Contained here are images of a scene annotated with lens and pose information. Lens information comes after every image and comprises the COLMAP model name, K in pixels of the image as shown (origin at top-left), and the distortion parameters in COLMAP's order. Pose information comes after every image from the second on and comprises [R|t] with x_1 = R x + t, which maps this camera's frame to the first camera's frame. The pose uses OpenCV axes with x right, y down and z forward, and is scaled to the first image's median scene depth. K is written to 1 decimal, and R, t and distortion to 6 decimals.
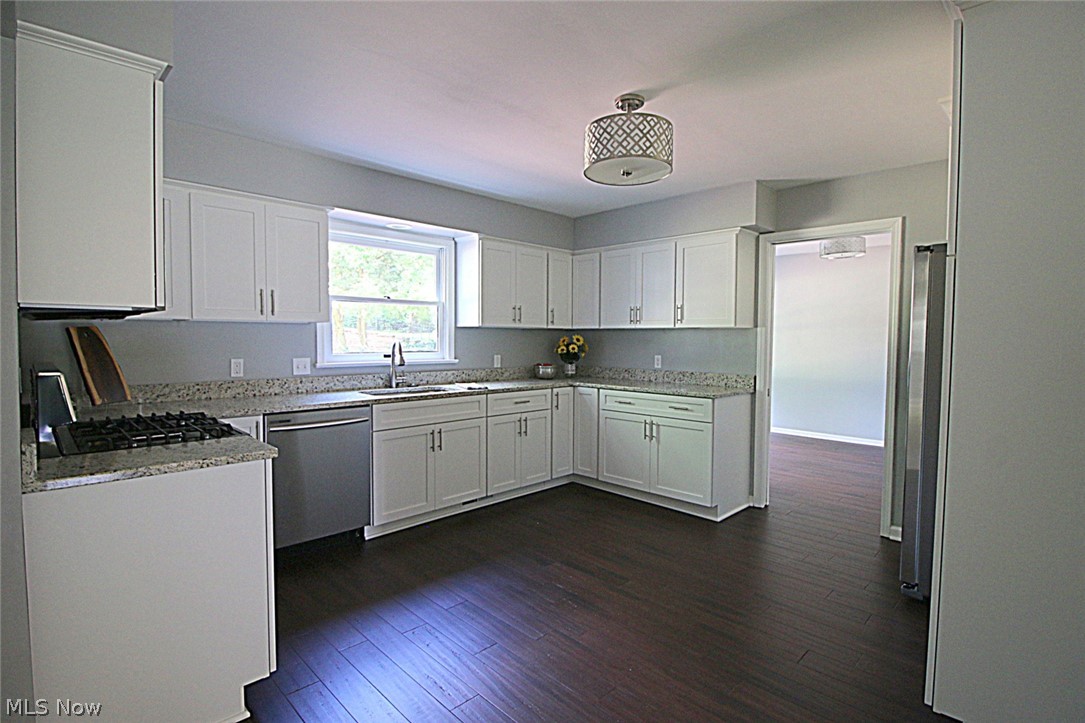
lens RADIAL K [[531.6, 0, 537.9], [0, 531.6, 360.9], [0, 0, 1]] dist [-0.001668, -0.000252]
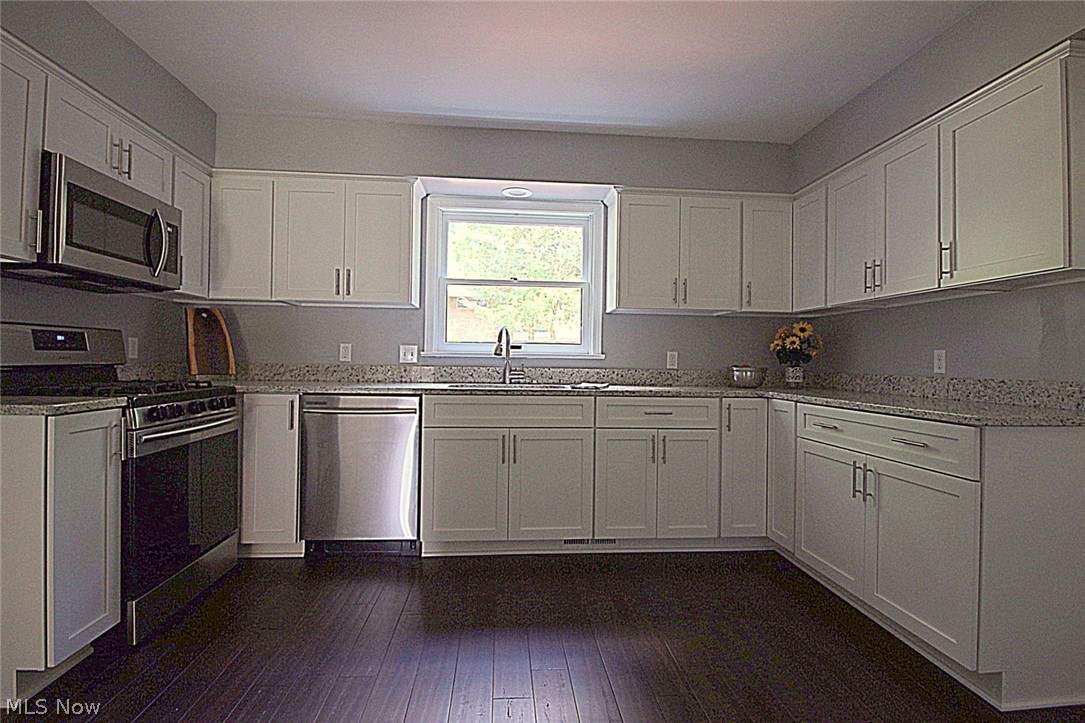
lens RADIAL K [[531.6, 0, 543.4], [0, 531.6, 355.8], [0, 0, 1]] dist [-0.001668, -0.000252]
pose [[0.767398, 0.000166, -0.641172, 0.302533], [-0.039204, 0.998141, -0.046664, 0.042102], [0.639972, 0.060946, 0.765978, 0.379983]]
